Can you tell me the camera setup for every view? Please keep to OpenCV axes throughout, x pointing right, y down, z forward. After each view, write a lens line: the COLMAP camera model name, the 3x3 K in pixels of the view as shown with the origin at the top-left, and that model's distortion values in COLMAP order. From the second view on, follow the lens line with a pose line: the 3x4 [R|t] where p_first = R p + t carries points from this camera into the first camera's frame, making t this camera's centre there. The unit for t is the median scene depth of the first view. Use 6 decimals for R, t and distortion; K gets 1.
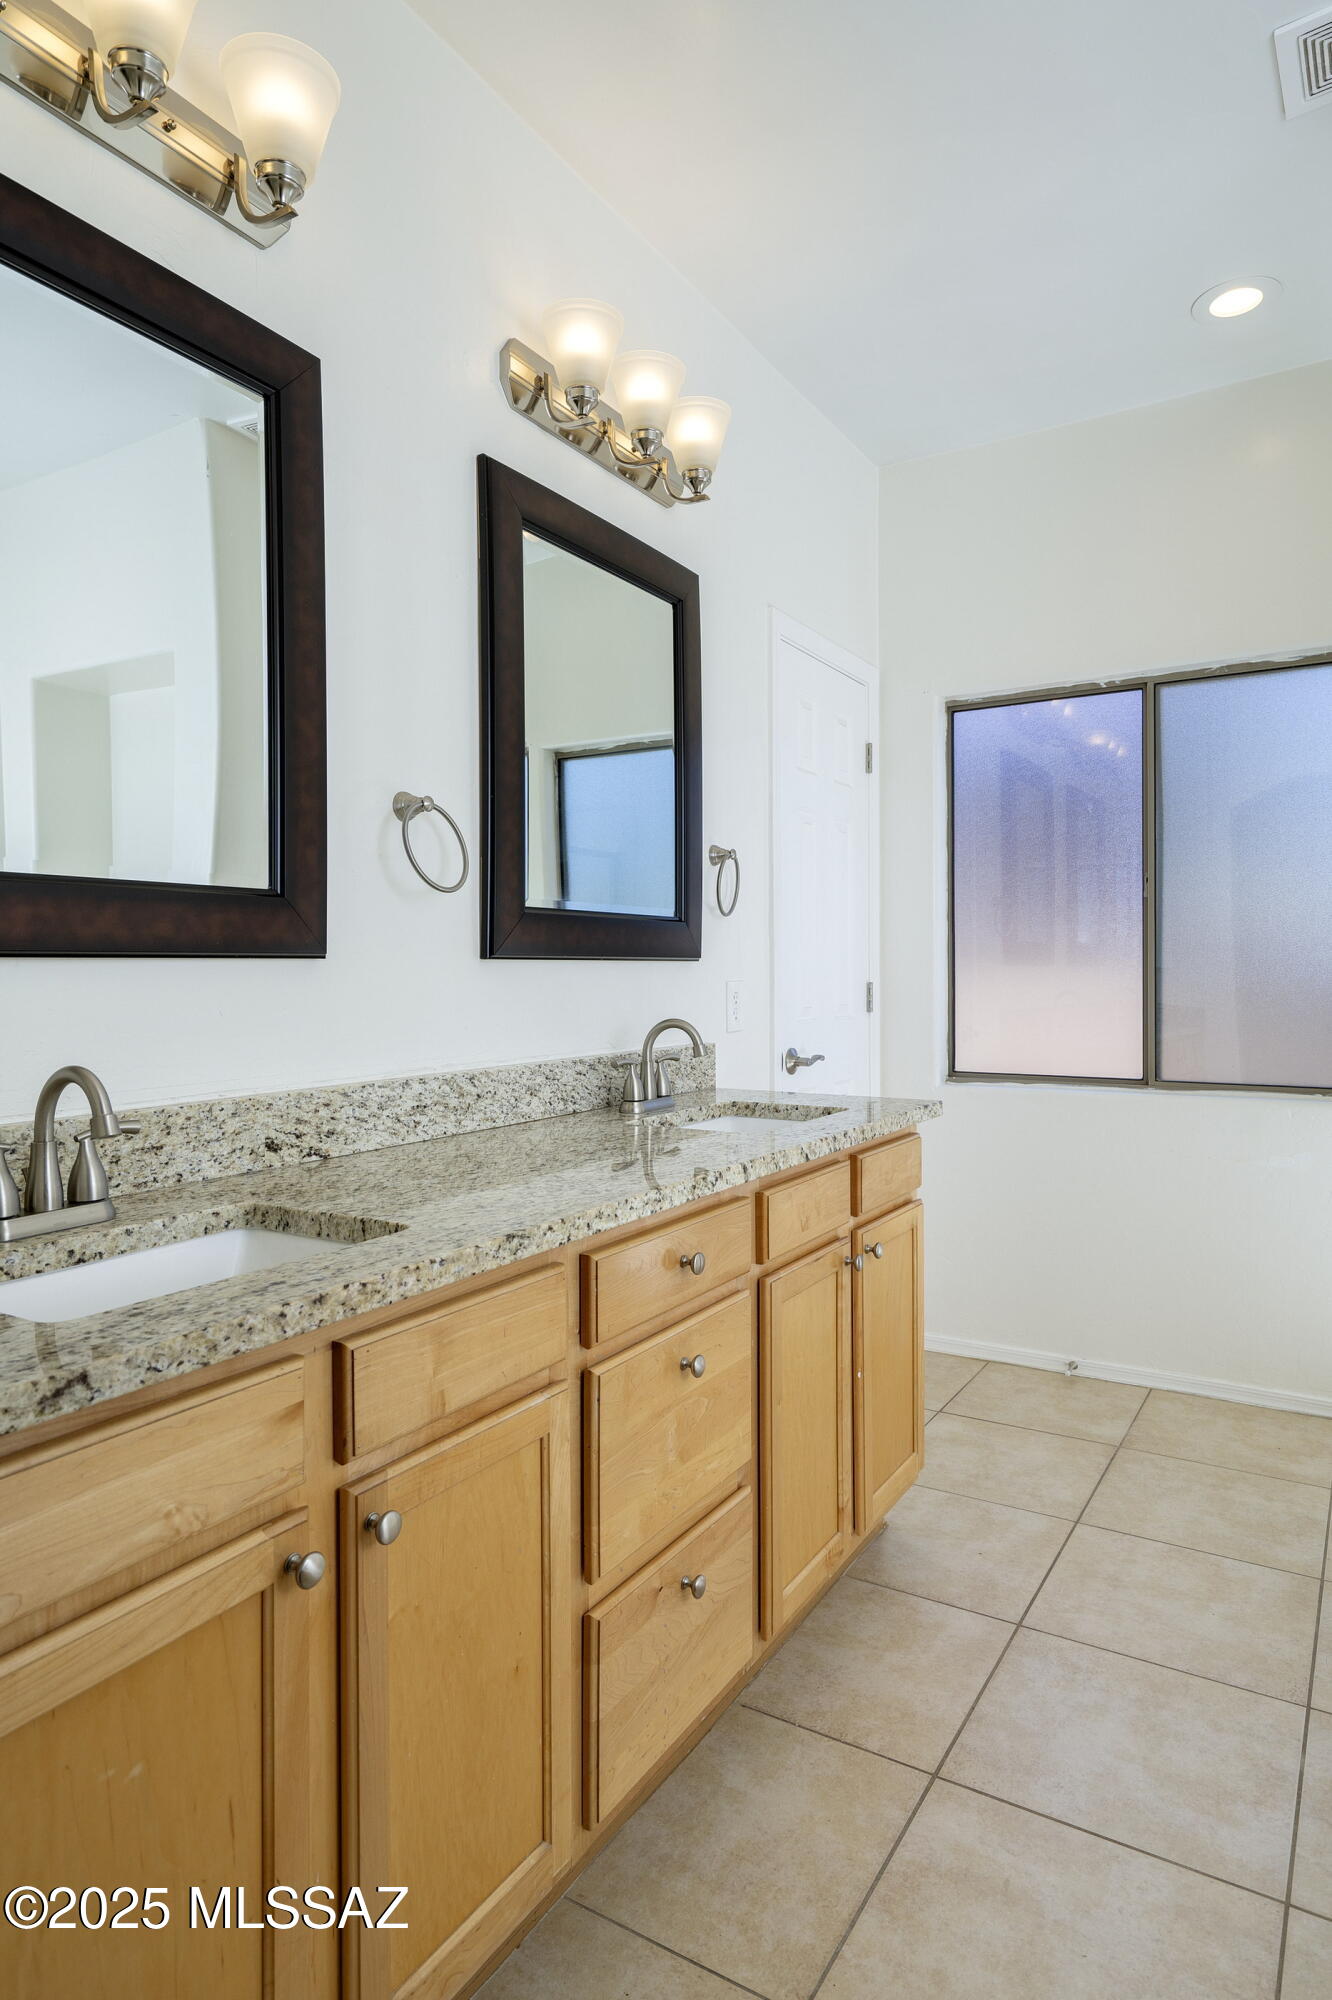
lens RADIAL K [[1152.0, 0, 666.0], [0, 1152.0, 1000.0], [0, 0, 1]] dist [0.005321, 0.001842]
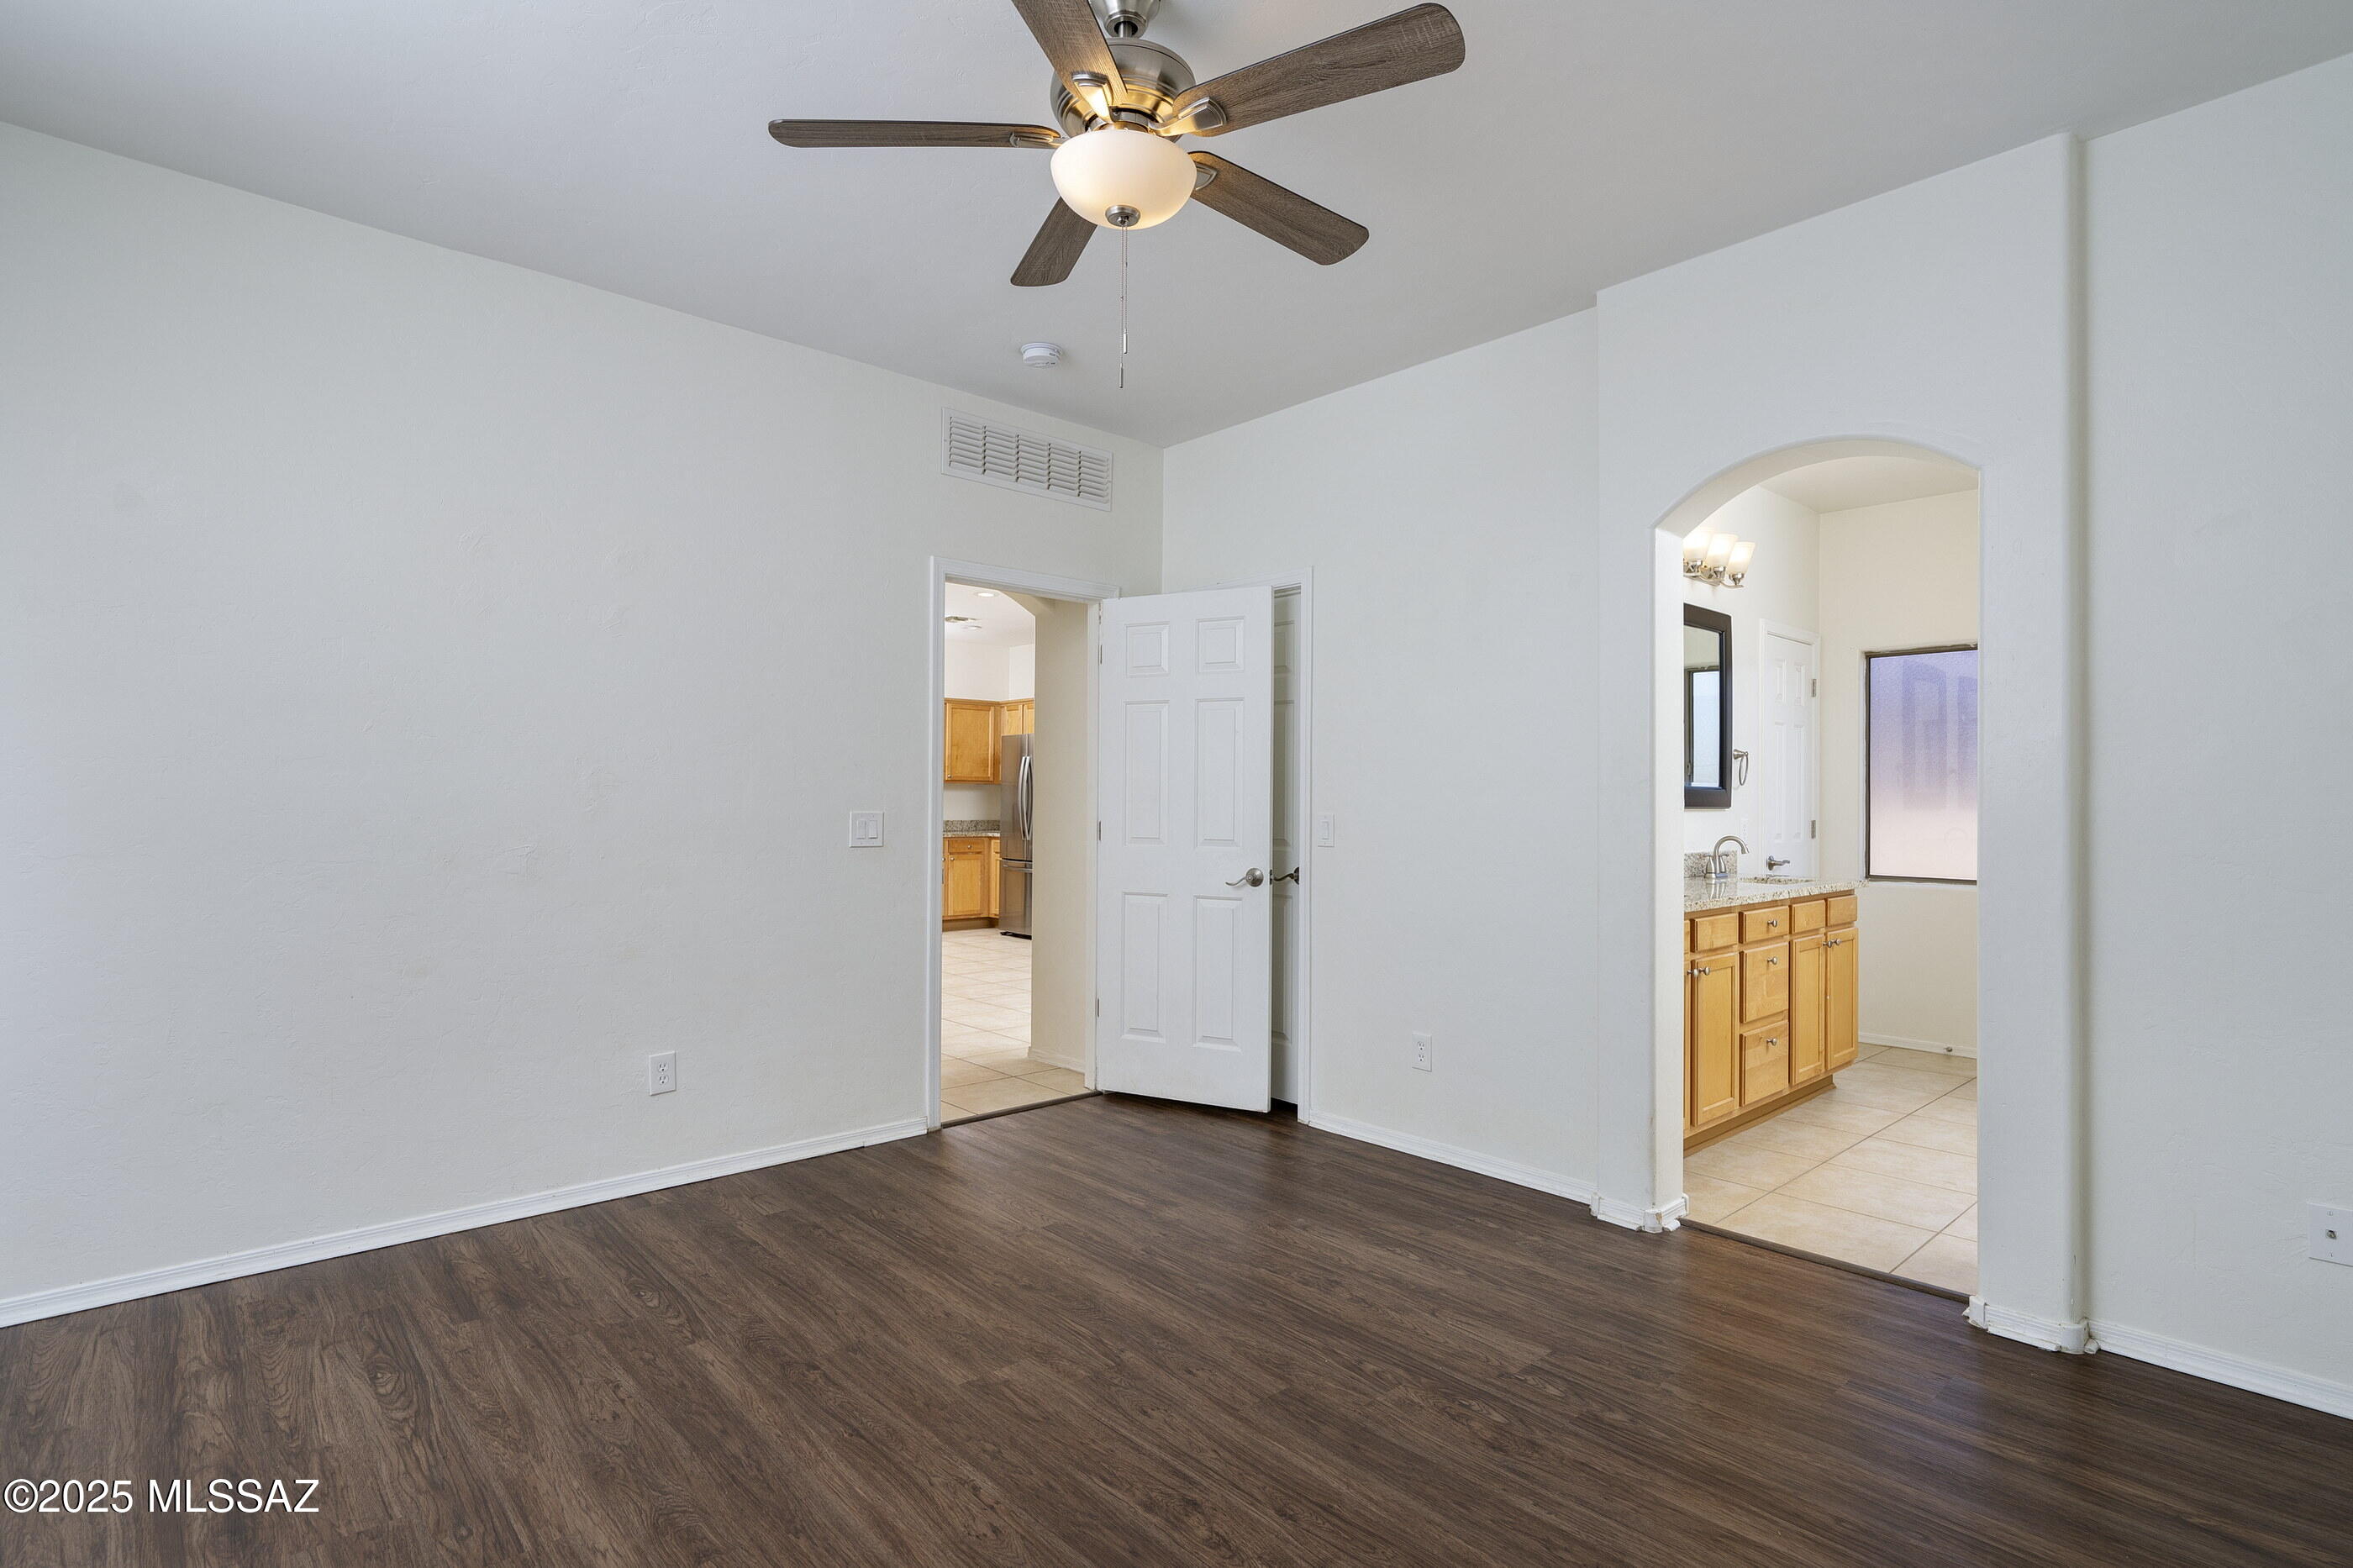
lens RADIAL K [[1151.2, 0, 1213.1], [0, 1151.2, 797.3], [0, 0, 1]] dist [0.001822, 0.000328]
pose [[0.966179, 0.007696, -0.257758, -0.369601], [-0.014877, 0.999553, -0.025918, 0.013106], [0.257443, 0.028876, 0.965862, -1.322706]]
